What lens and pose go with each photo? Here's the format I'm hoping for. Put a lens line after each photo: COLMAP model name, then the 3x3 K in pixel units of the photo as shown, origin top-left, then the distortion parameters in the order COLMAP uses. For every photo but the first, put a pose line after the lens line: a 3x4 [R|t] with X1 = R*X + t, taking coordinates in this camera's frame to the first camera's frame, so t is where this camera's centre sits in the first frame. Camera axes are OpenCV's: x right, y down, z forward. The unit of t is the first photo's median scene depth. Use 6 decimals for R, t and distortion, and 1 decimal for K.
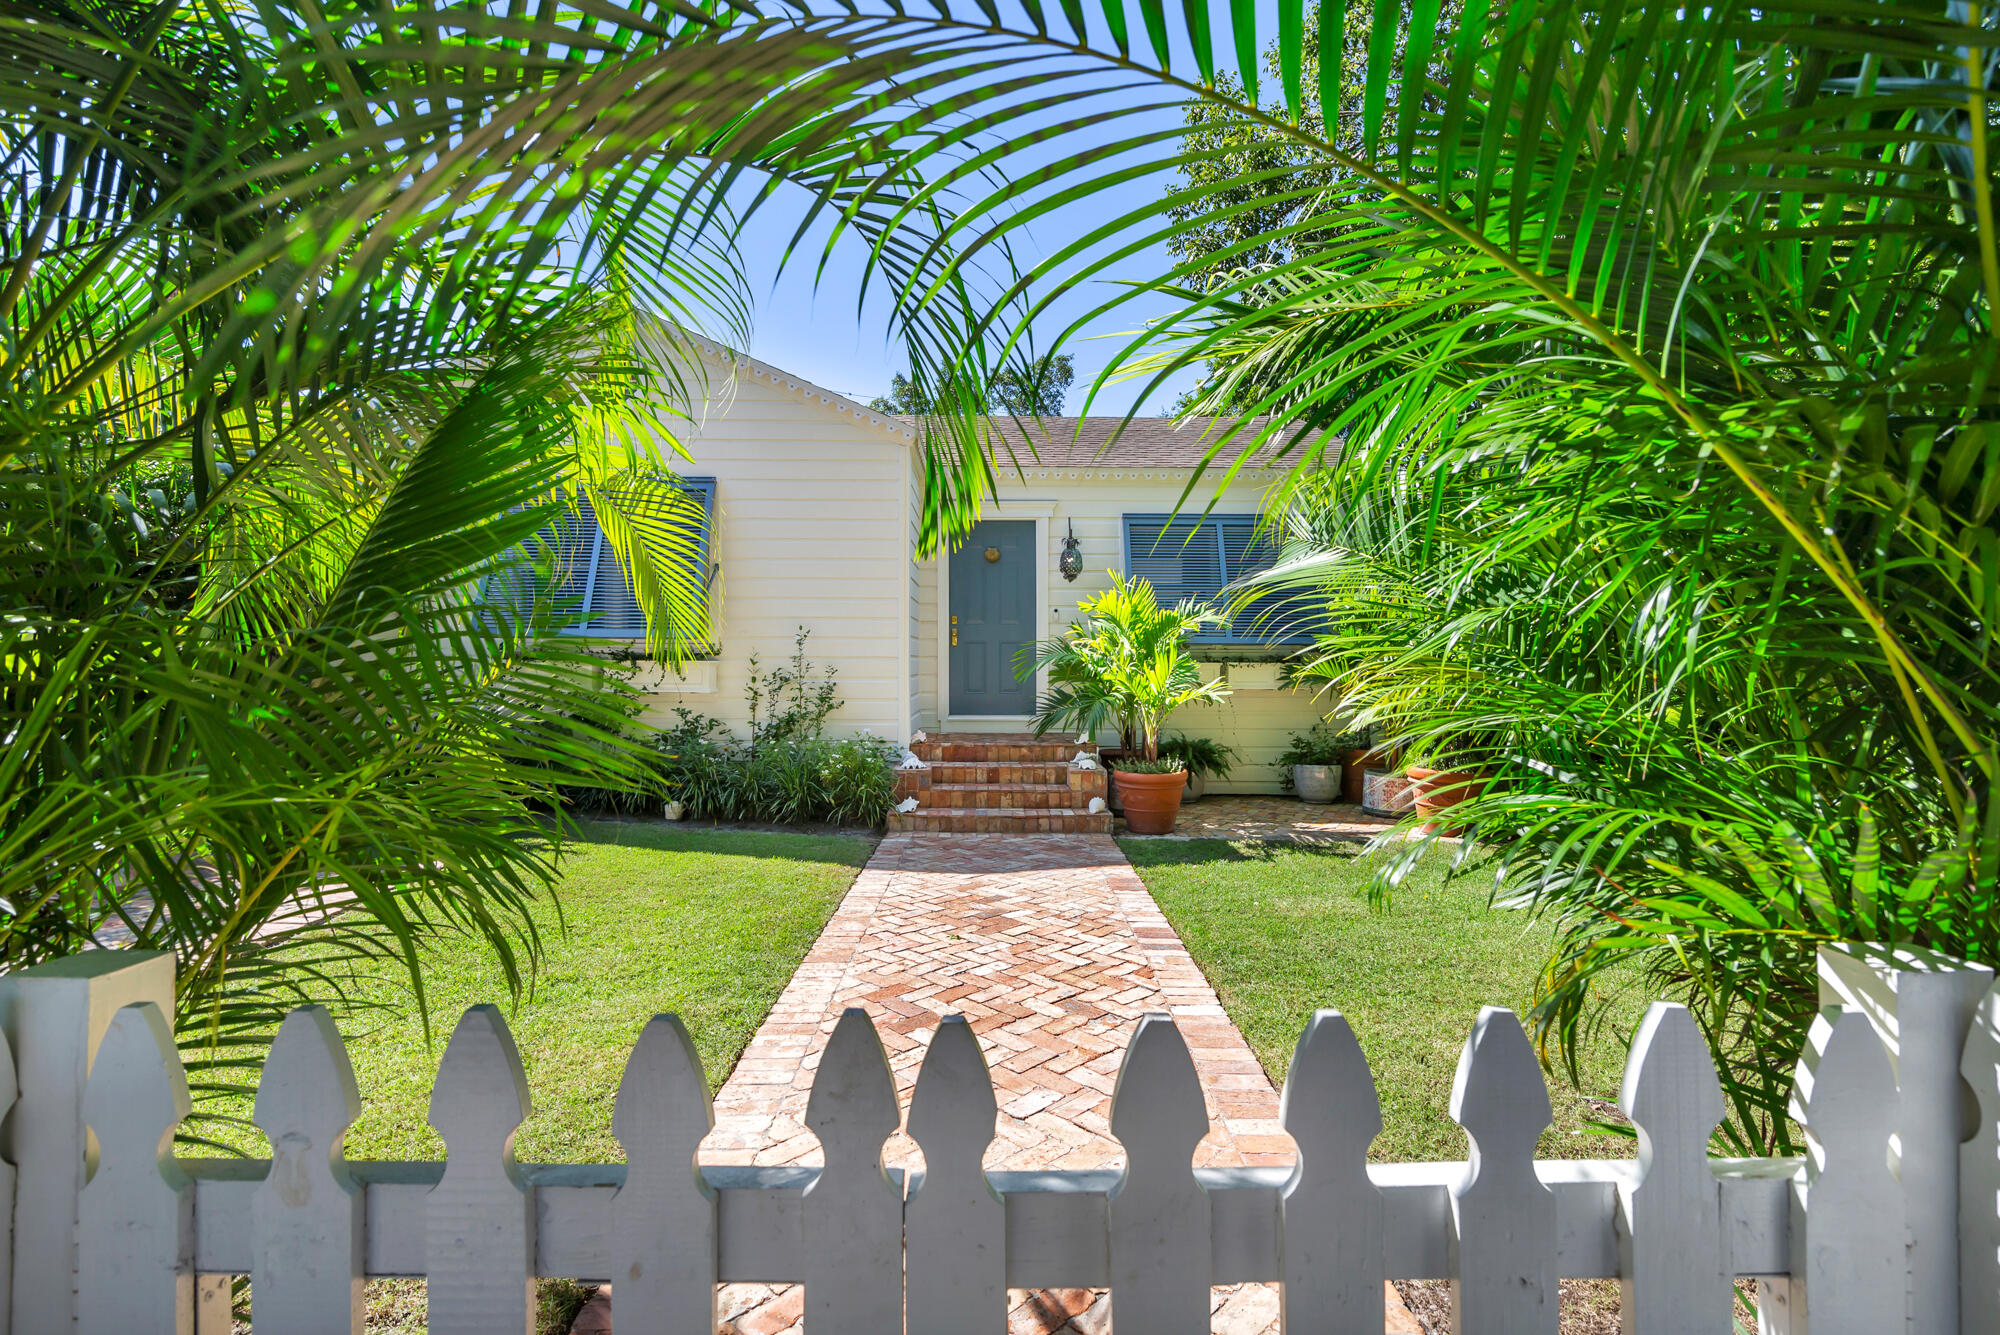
lens RADIAL K [[914.7, 0, 1001.5], [0, 914.7, 662.3], [0, 0, 1]] dist [-0.000642, -0.000477]
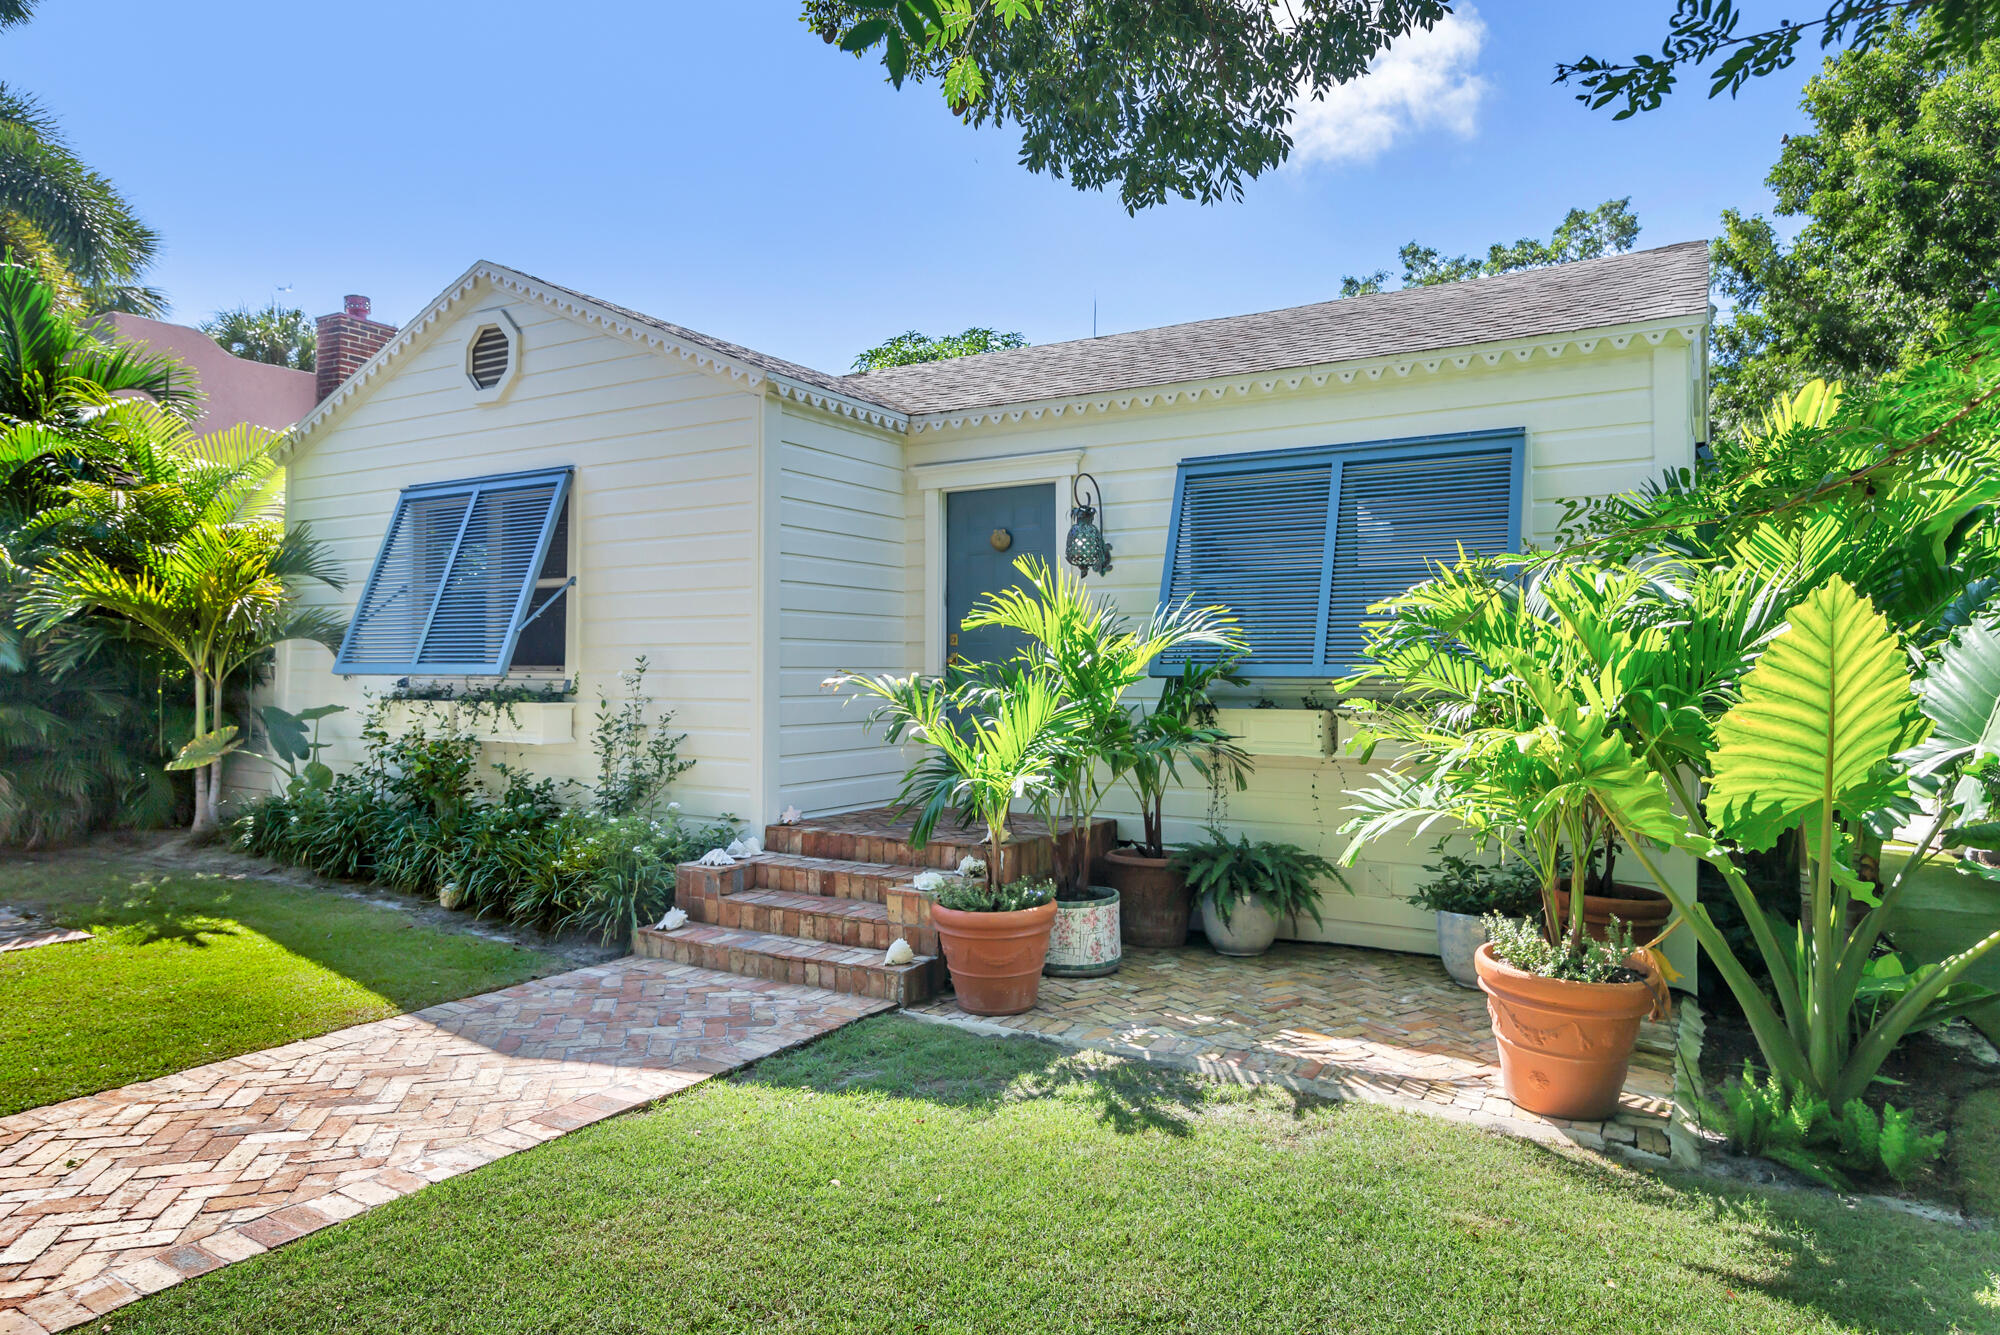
lens RADIAL K [[1204.9, 0, 996.1], [0, 1204.9, 676.5], [0, 0, 1]] dist [0.000611, -0.000562]
pose [[0.867971, 0.004655, -0.496593, 0.512921], [0.001680, 0.999923, 0.012309, -0.035480], [0.496612, -0.011518, 0.867896, 0.301496]]
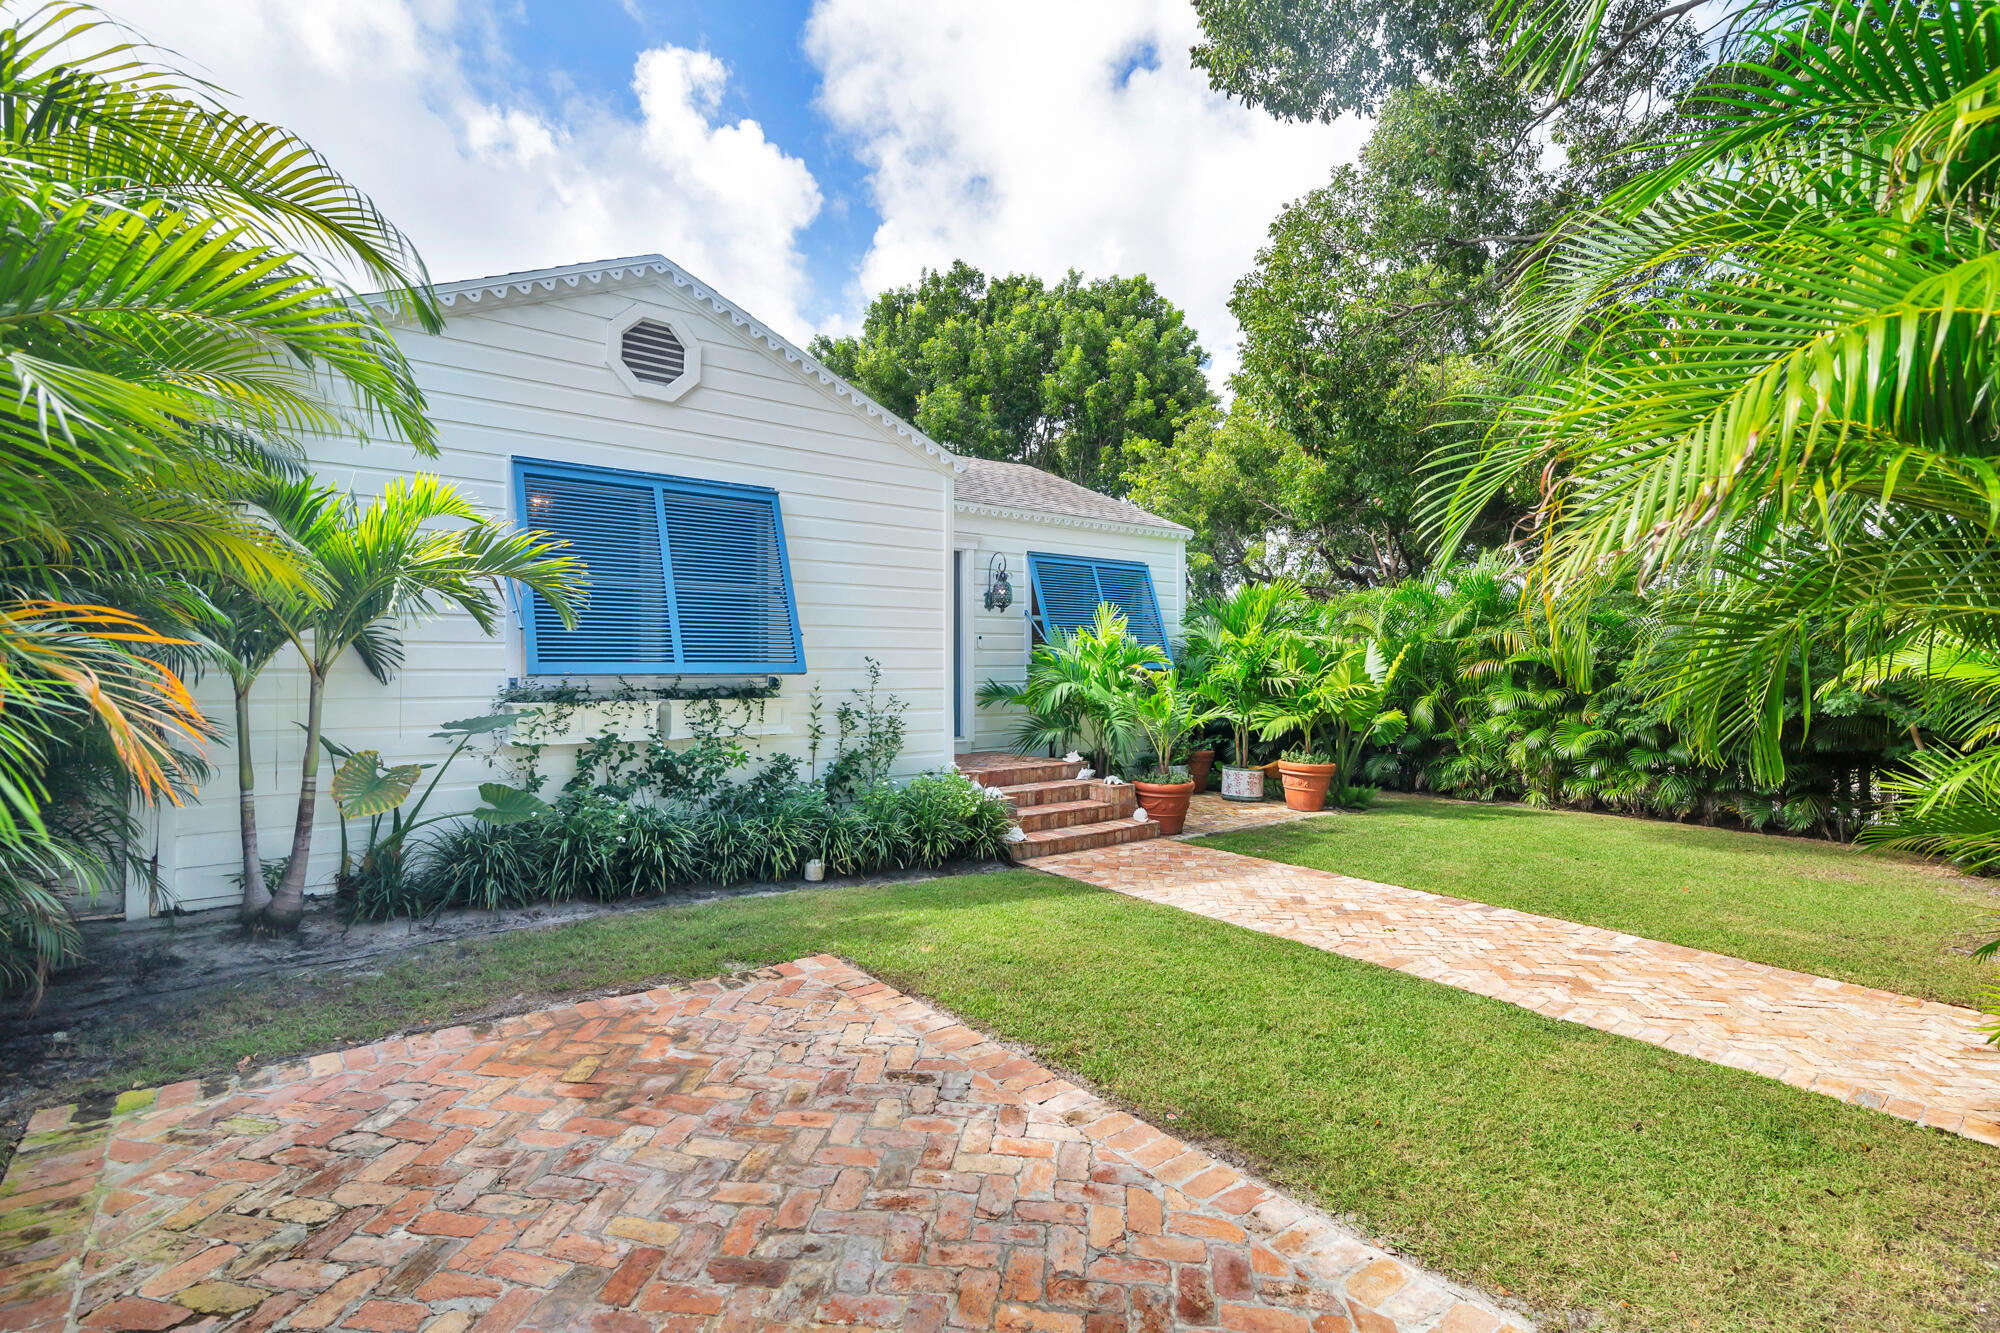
lens RADIAL K [[914.7, 0, 1001.5], [0, 914.7, 661.3], [0, 0, 1]] dist [-0.000642, -0.000477]
pose [[0.765507, 0.004138, 0.643415, -0.716811], [-0.006030, 0.999982, 0.000742, -0.037878], [-0.643400, -0.004448, 0.765517, 0.194218]]
